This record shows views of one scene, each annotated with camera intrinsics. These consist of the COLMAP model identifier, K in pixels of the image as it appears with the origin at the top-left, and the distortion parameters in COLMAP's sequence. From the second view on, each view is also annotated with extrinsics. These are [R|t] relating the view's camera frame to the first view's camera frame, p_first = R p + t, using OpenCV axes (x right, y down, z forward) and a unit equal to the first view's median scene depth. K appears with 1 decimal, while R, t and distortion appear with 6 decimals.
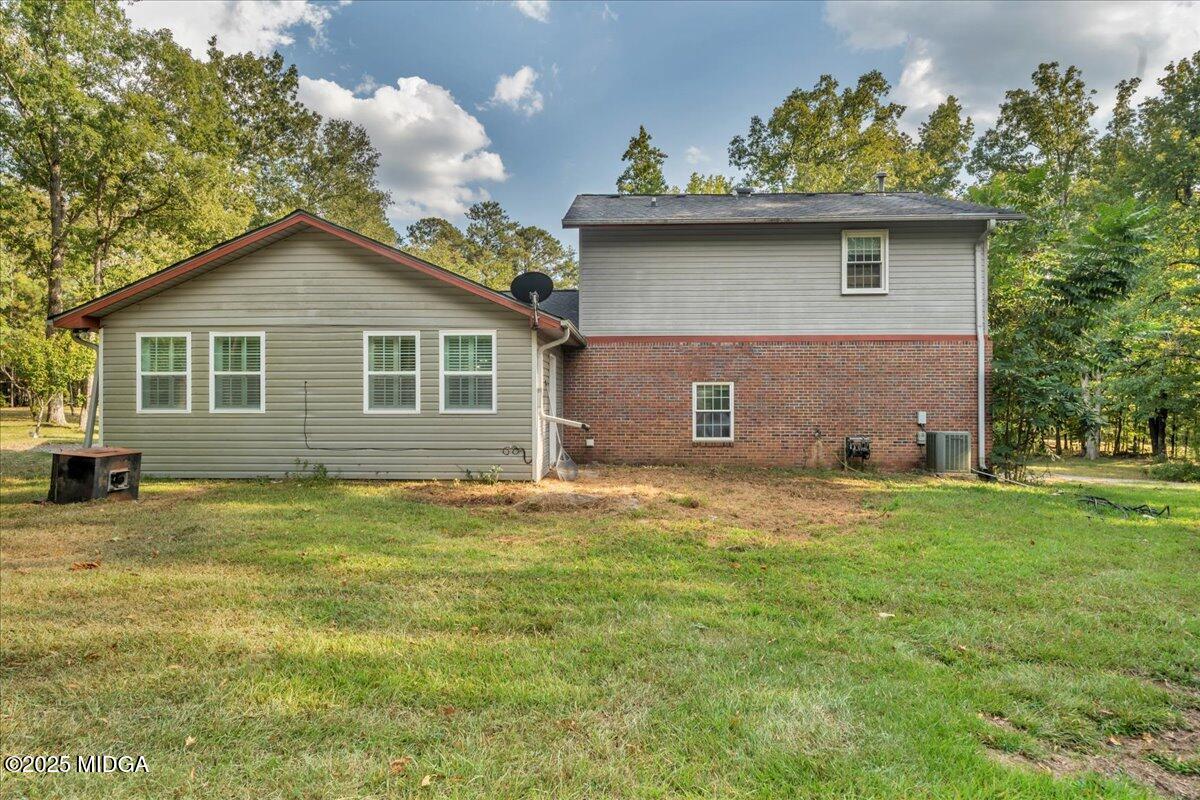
lens RADIAL K [[673.8, 0, 597.6], [0, 673.8, 398.0], [0, 0, 1]] dist [0.002738, 0.000033]
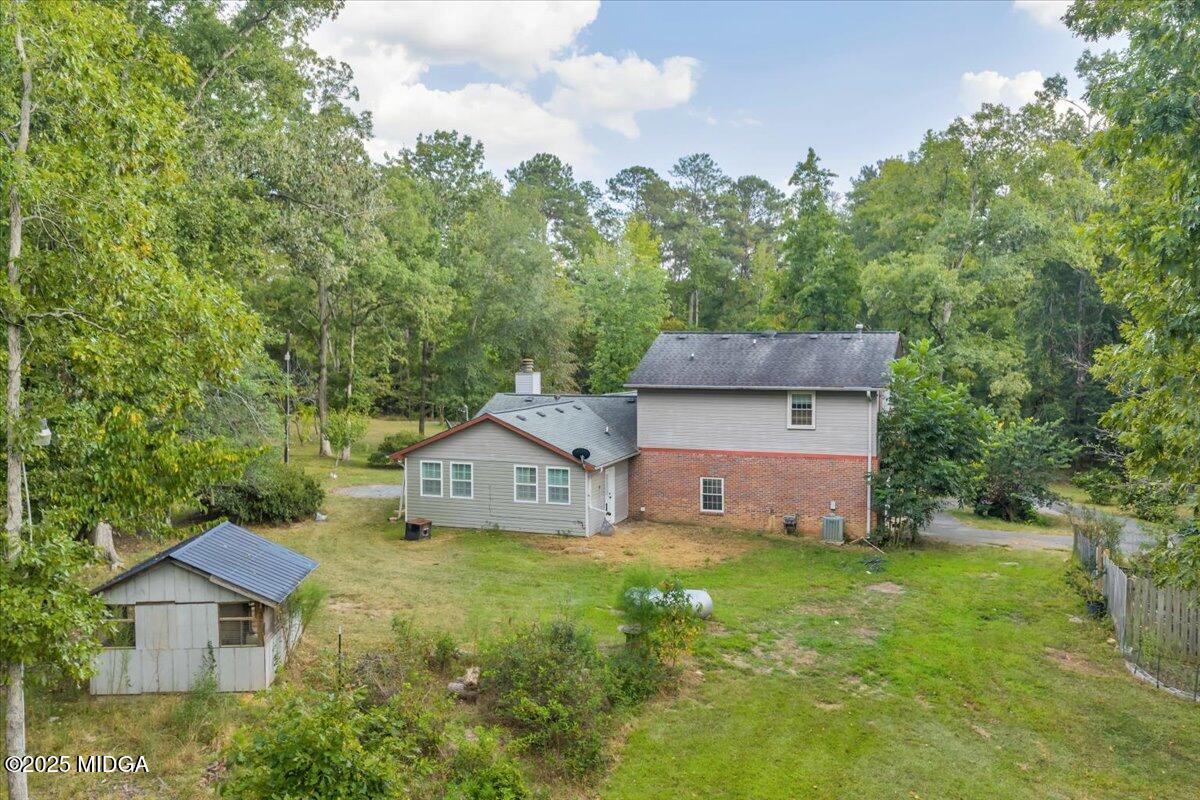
lens RADIAL K [[1012.0, 0, 599.9], [0, 1012.0, 400.1], [0, 0, 1]] dist [0.035028, -0.000949]
pose [[0.953501, 0.013707, -0.301077, 0.672303], [0.001987, 0.998658, 0.051759, -0.353526], [0.301382, -0.049951, 0.952194, -1.512625]]
